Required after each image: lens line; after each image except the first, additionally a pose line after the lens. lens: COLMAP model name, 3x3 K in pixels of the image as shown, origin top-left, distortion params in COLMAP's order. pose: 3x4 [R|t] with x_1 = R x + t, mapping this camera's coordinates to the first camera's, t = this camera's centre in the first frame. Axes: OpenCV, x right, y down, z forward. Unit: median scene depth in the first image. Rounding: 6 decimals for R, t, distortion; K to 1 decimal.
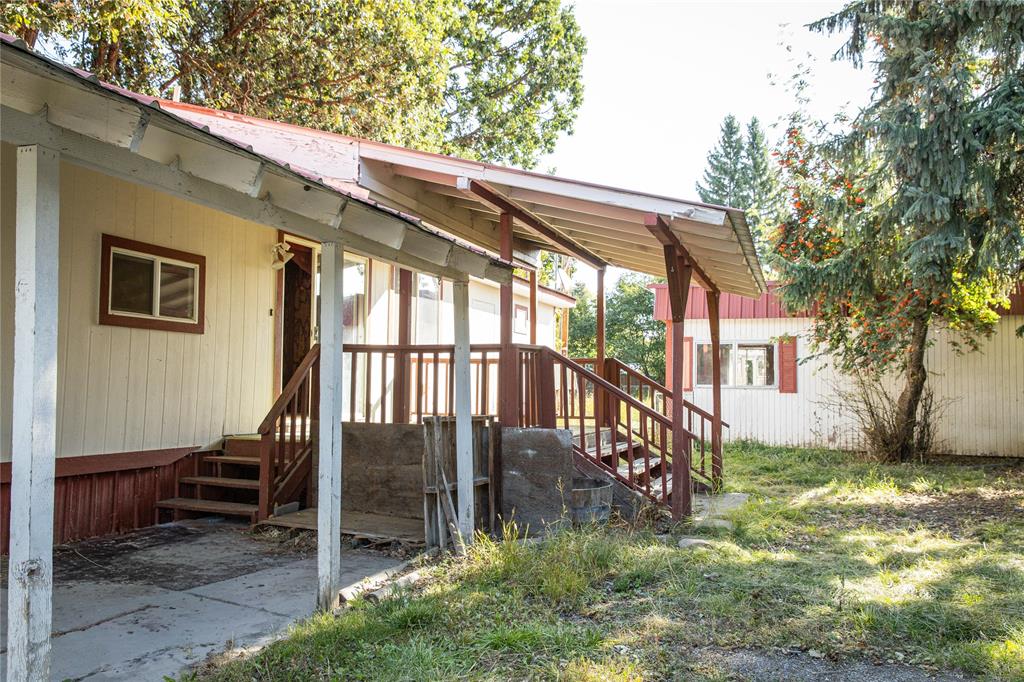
lens RADIAL K [[813.2, 0, 508.7], [0, 813.2, 346.7], [0, 0, 1]] dist [0.002522, -0.005984]
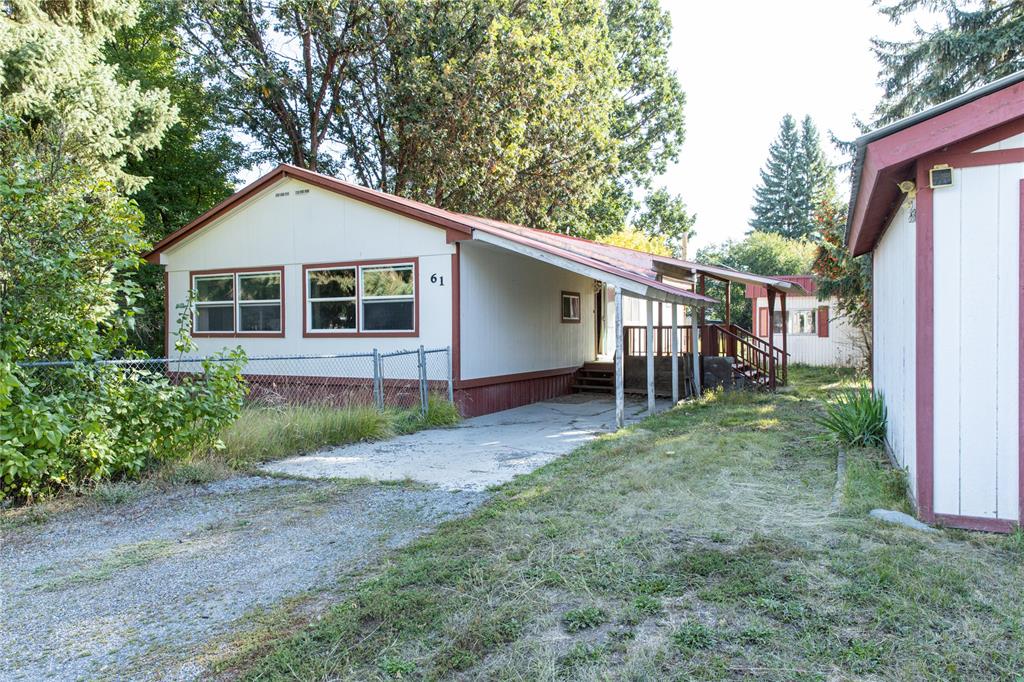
lens RADIAL K [[691.4, 0, 511.3], [0, 691.4, 341.2], [0, 0, 1]] dist [0.009935, 0.002048]
pose [[0.993413, -0.019654, -0.112895, -0.088265], [0.027157, 0.997495, 0.065312, -0.027641], [0.111329, -0.067948, 0.991458, -0.310079]]
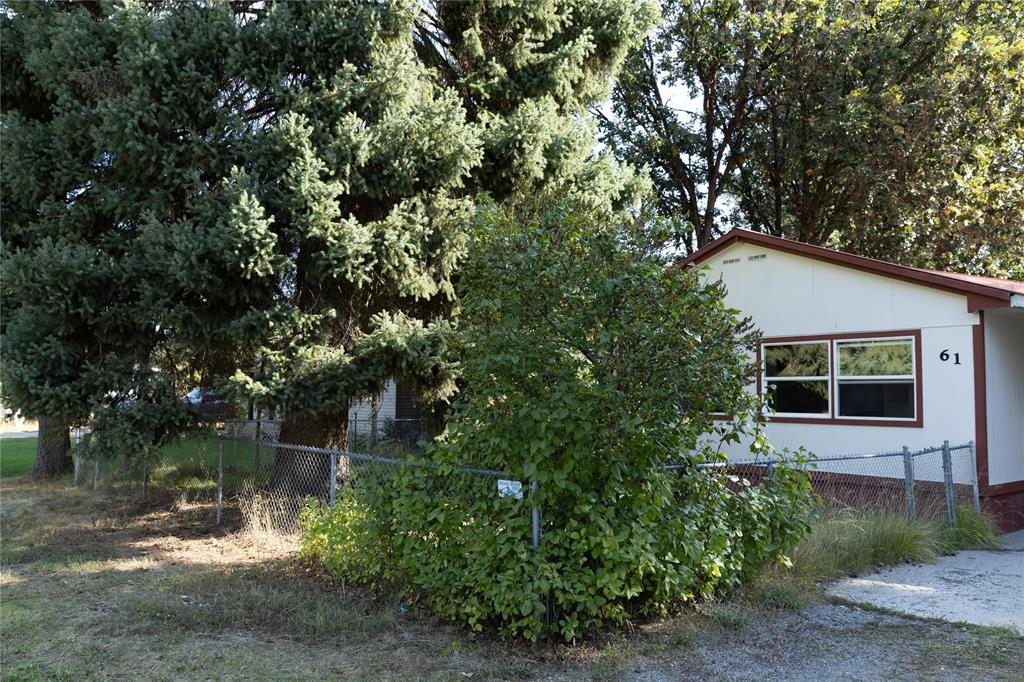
lens RADIAL K [[773.8, 0, 517.2], [0, 773.8, 343.1], [0, 0, 1]] dist [0.012963, 0.011197]
pose [[0.862504, -0.039327, -0.504519, -0.165431], [0.029893, 0.999194, -0.026784, -0.040834], [0.505166, 0.008020, 0.862985, -0.330659]]
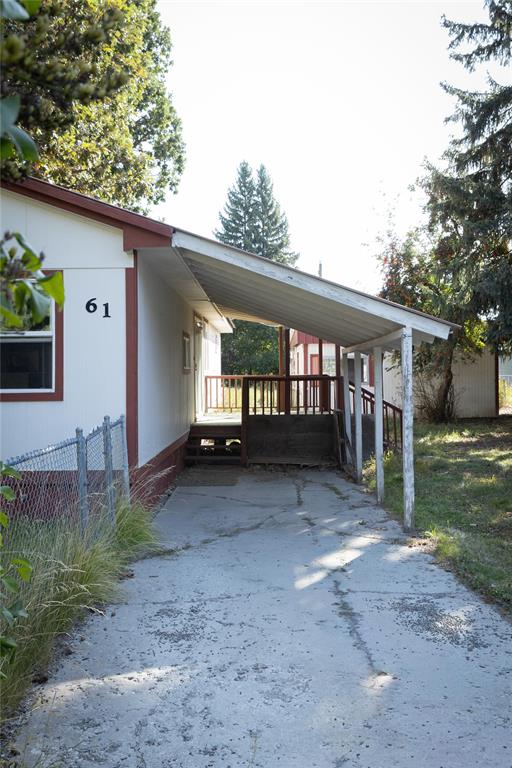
lens RADIAL K [[723.4, 0, 265.2], [0, 723.4, 361.2], [0, 0, 1]] dist [-0.006314, 0.000000]
pose [[0.936929, -0.017560, 0.349078, -0.209020], [0.004640, 0.999274, 0.037813, -0.028566], [-0.349489, -0.033808, 0.936330, -0.182834]]
